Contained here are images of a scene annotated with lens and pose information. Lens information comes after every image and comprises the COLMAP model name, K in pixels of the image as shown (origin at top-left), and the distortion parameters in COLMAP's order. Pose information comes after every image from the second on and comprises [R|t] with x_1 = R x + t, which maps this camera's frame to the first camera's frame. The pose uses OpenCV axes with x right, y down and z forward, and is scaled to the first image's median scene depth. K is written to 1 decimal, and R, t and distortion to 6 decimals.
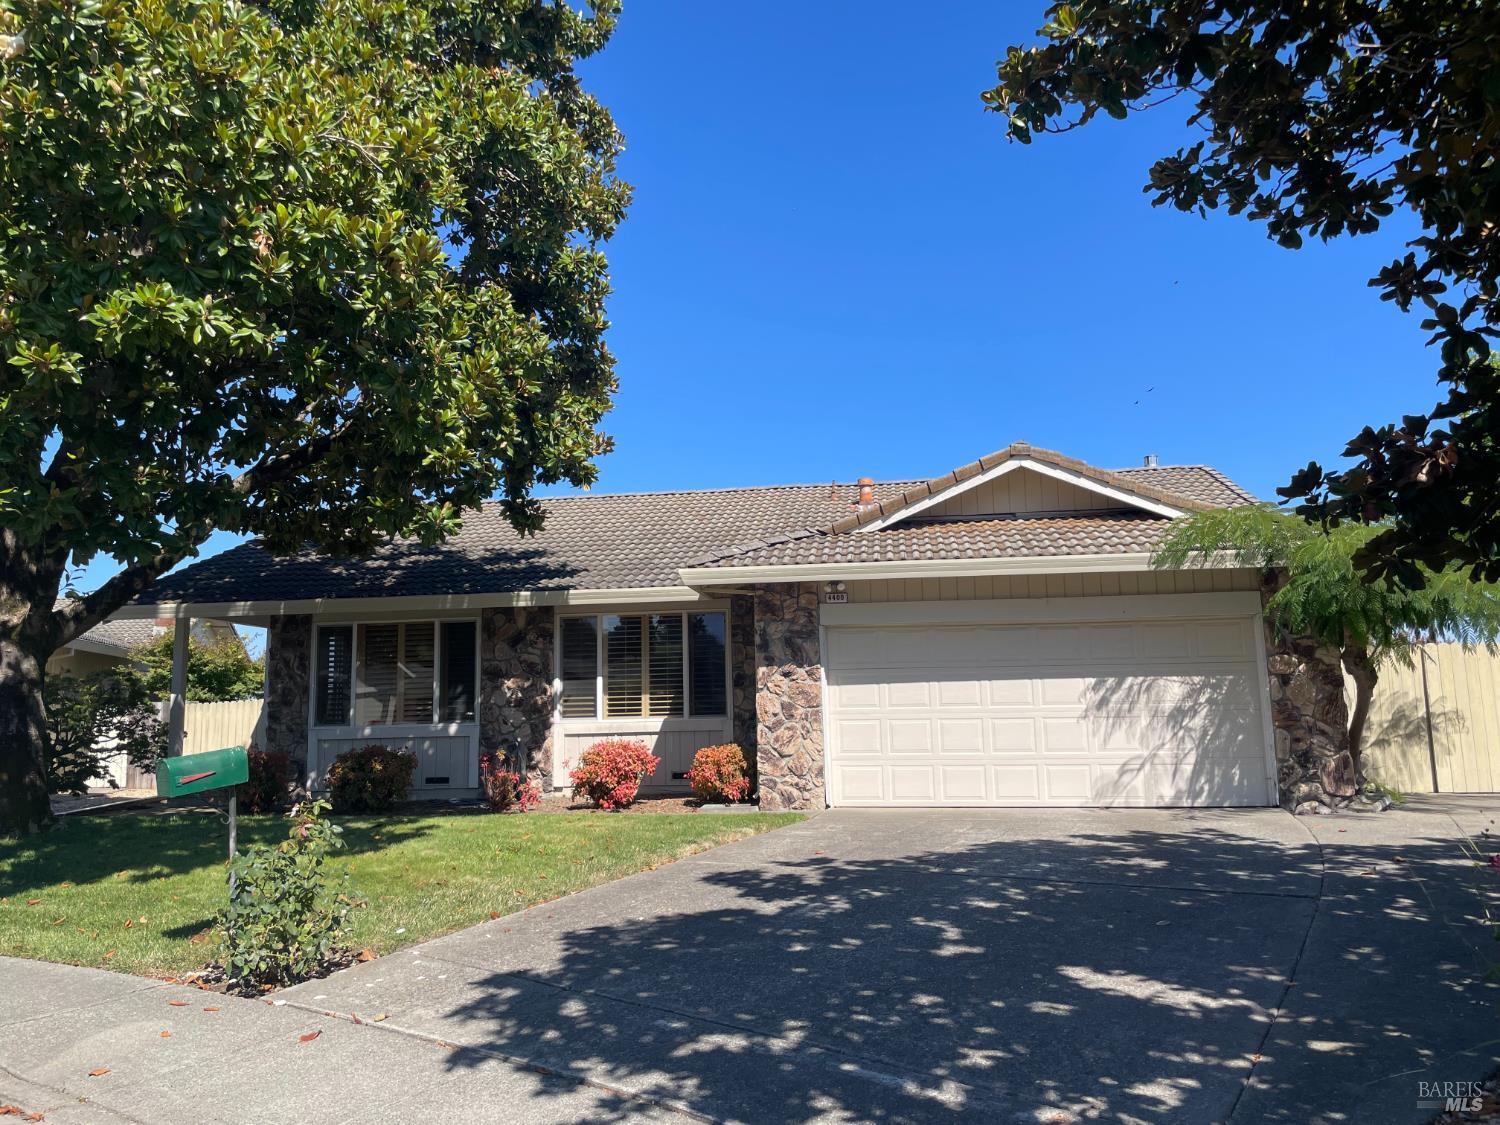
lens RADIAL K [[1132.7, 0, 750.0], [0, 1132.7, 562.5], [0, 0, 1]] dist [0.132828, -0.241478]
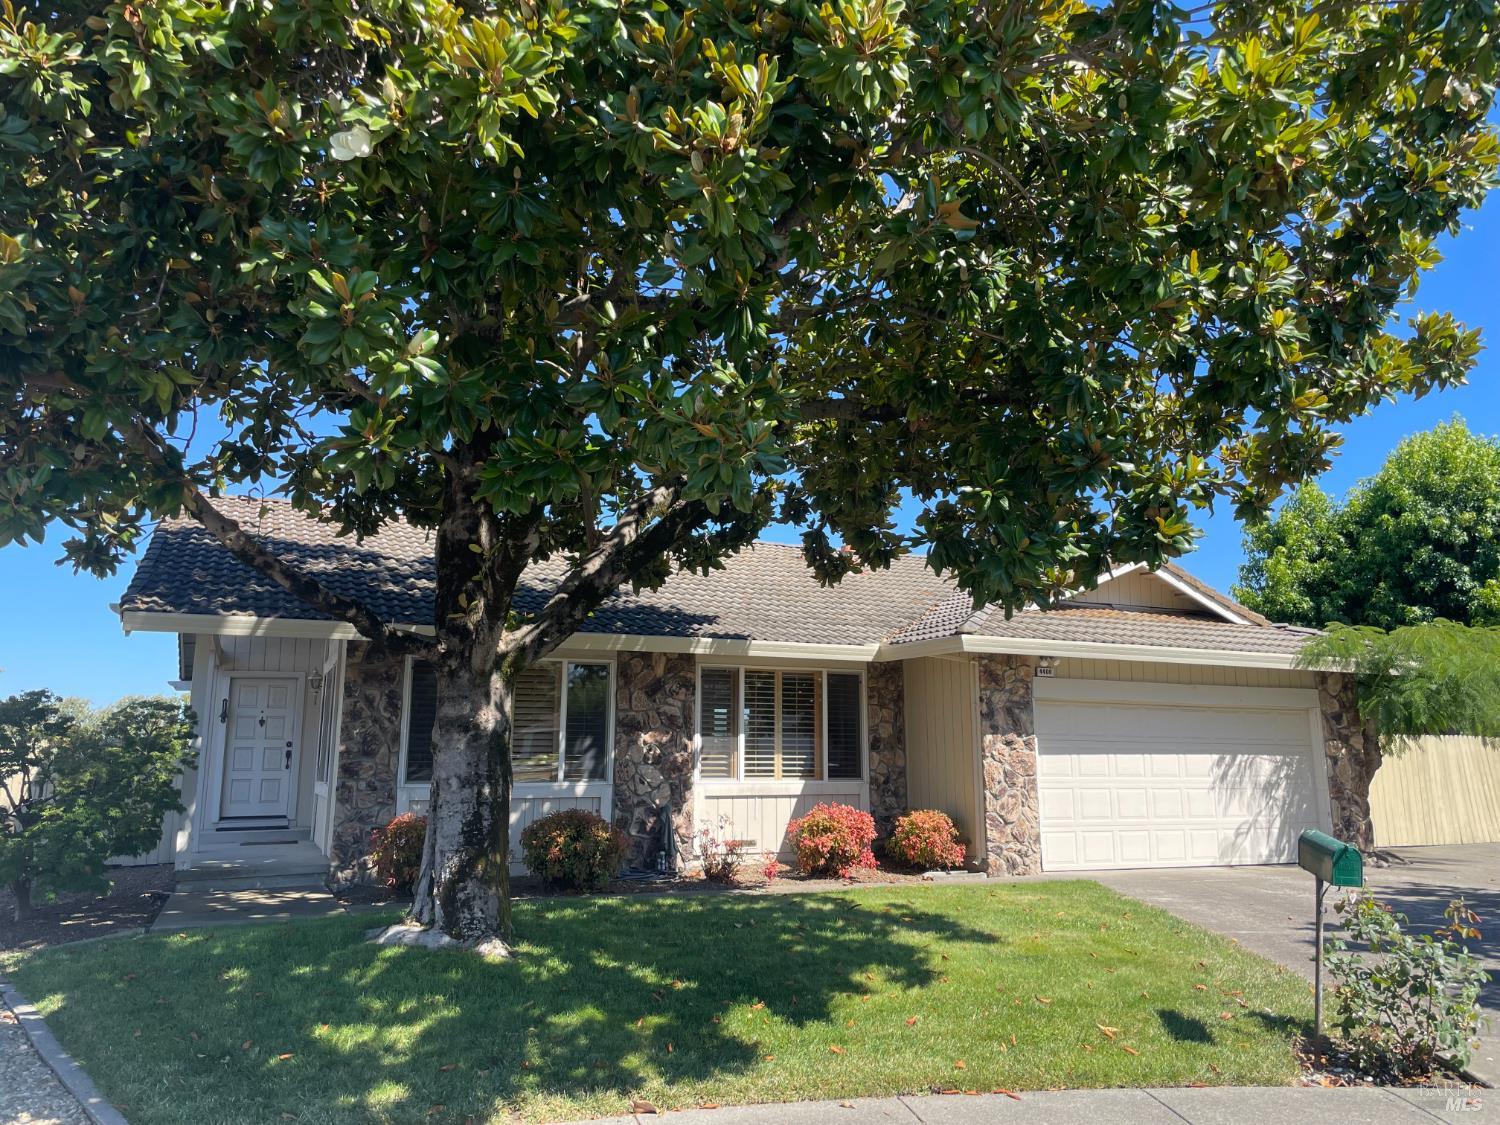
lens RADIAL K [[1132.7, 0, 750.0], [0, 1132.7, 562.5], [0, 0, 1]] dist [0.132828, -0.241478]
pose [[0.847654, 0.111639, 0.518671, -0.718885], [-0.090678, 0.993711, -0.065694, 0.024647], [-0.522743, 0.008654, 0.852446, 0.231171]]
